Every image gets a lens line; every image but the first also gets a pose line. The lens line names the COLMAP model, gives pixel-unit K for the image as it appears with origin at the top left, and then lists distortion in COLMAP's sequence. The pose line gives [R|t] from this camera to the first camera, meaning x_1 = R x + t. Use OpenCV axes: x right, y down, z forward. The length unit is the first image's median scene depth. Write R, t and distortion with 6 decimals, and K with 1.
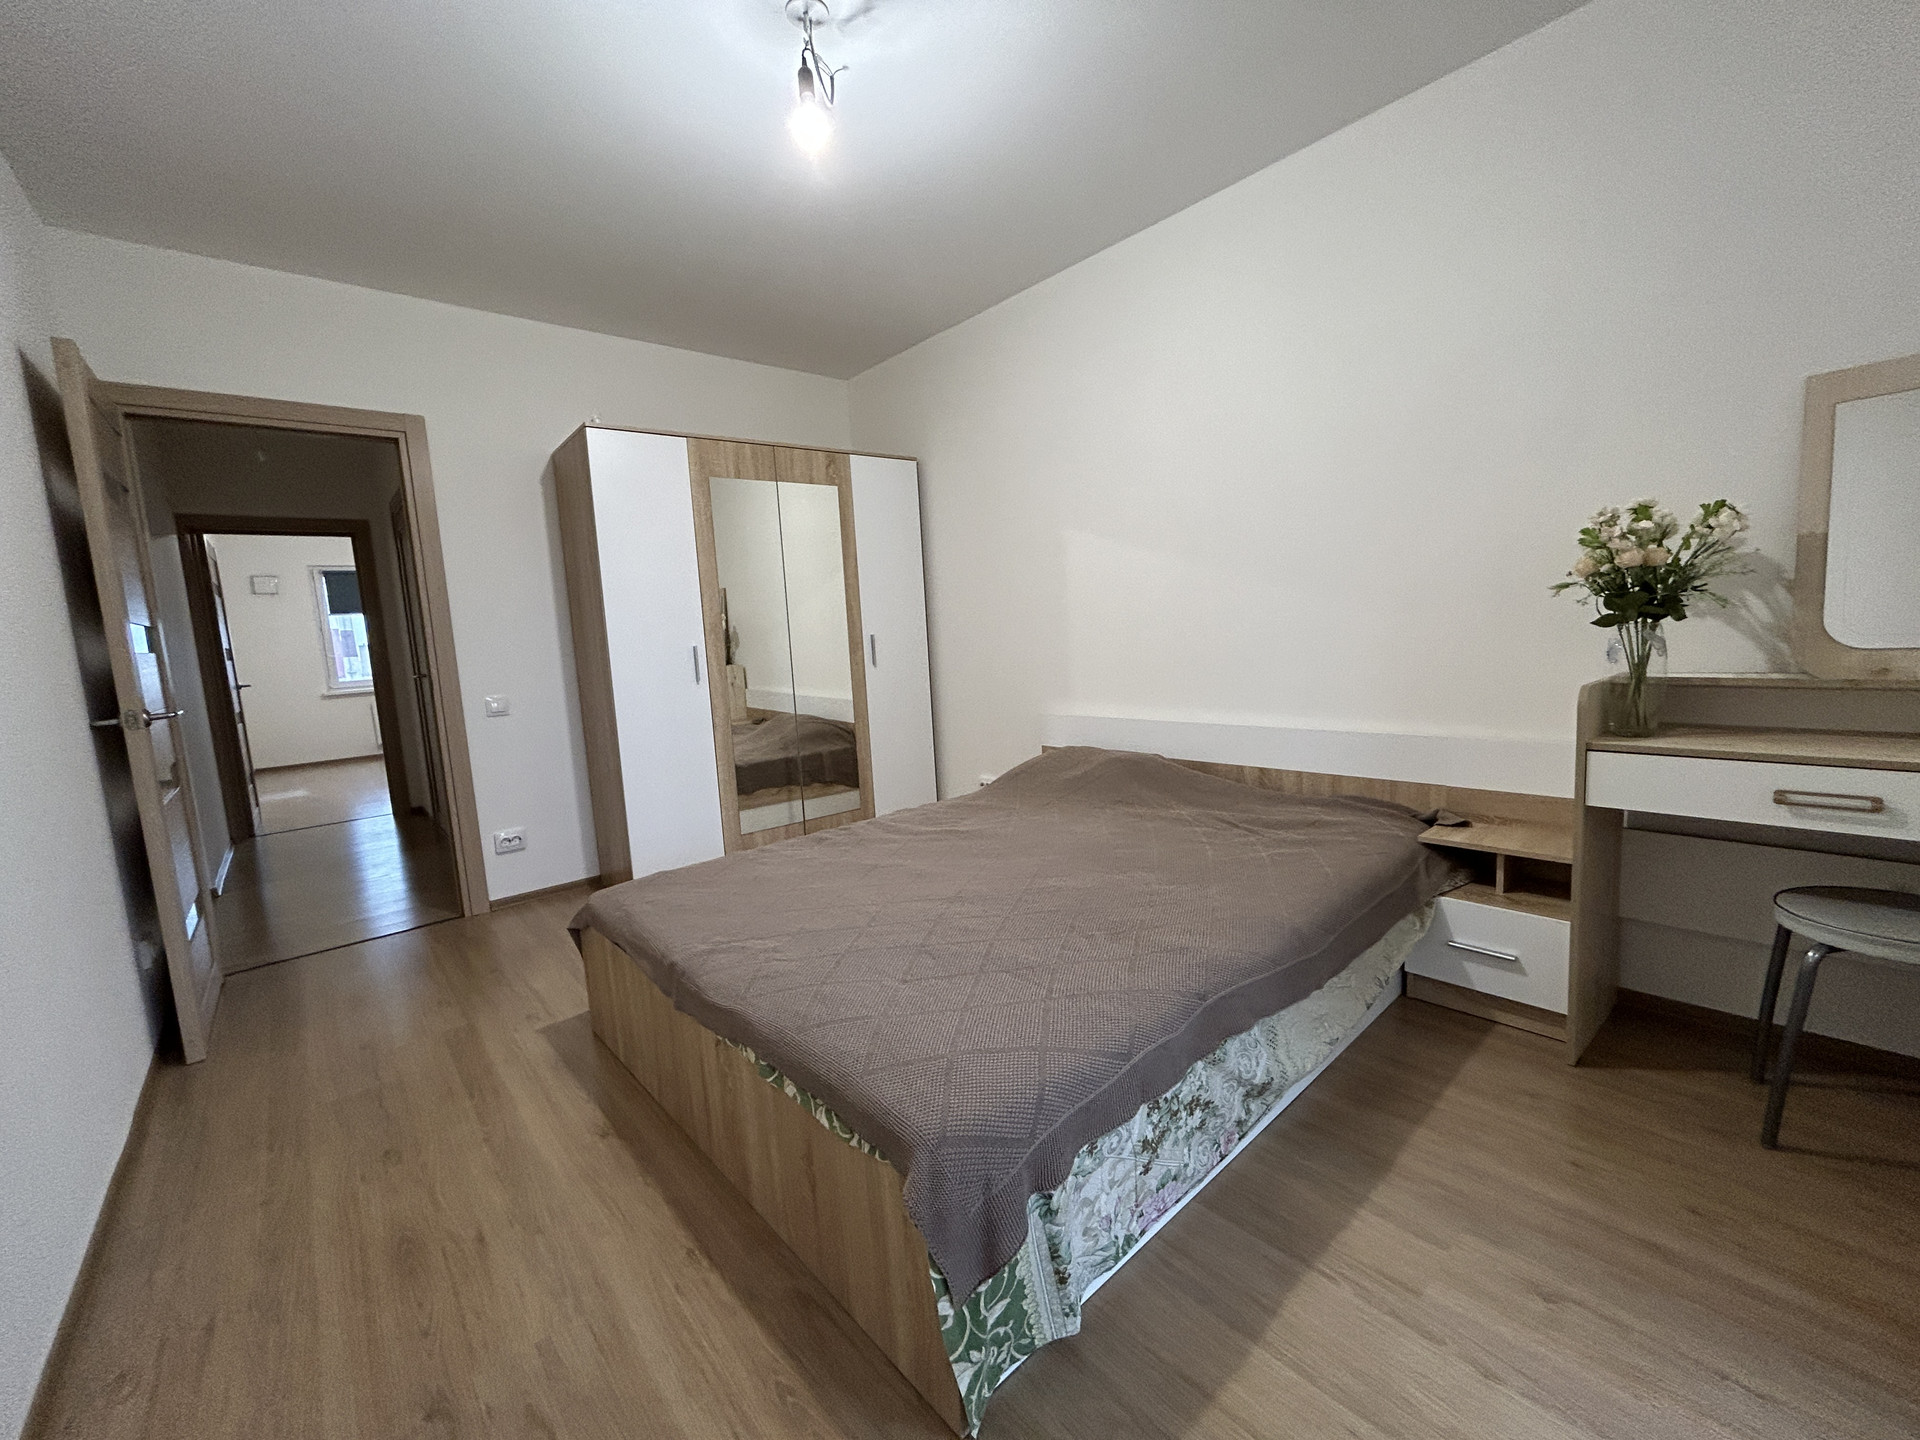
lens RADIAL K [[781.0, 0, 953.3], [0, 781.0, 715.8], [0, 0, 1]] dist [-0.004018, -0.000508]
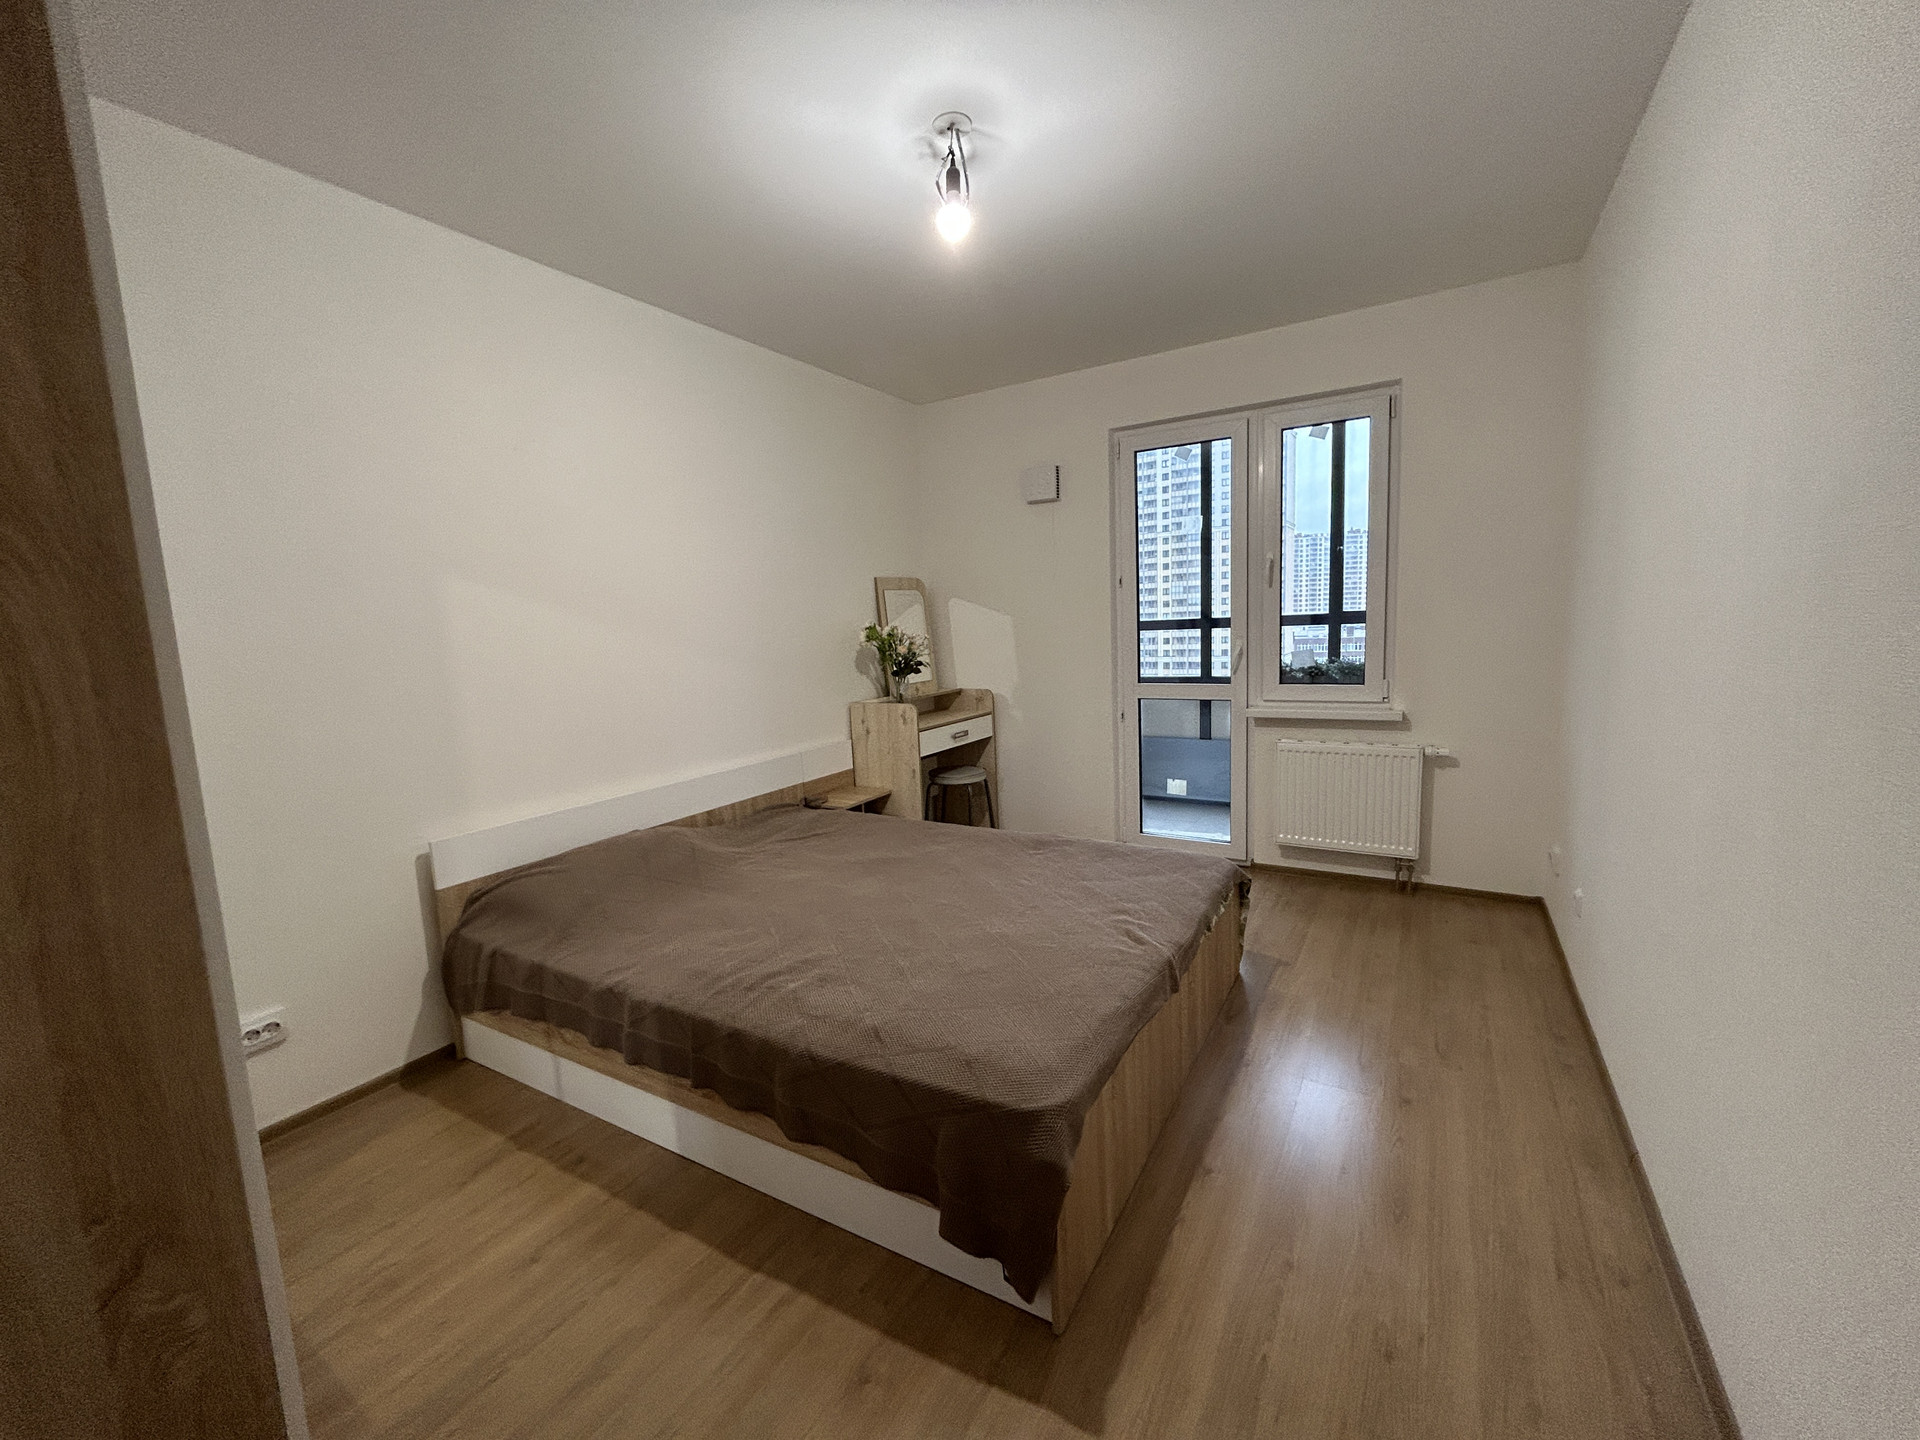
lens RADIAL K [[781.0, 0, 956.7], [0, 781.0, 725.3], [0, 0, 1]] dist [-0.004018, -0.000508]
pose [[-0.304118, -0.051997, 0.951214, -1.080195], [0.168614, 0.979806, 0.107468, -0.158770], [-0.937593, 0.193071, -0.289210, 1.248432]]
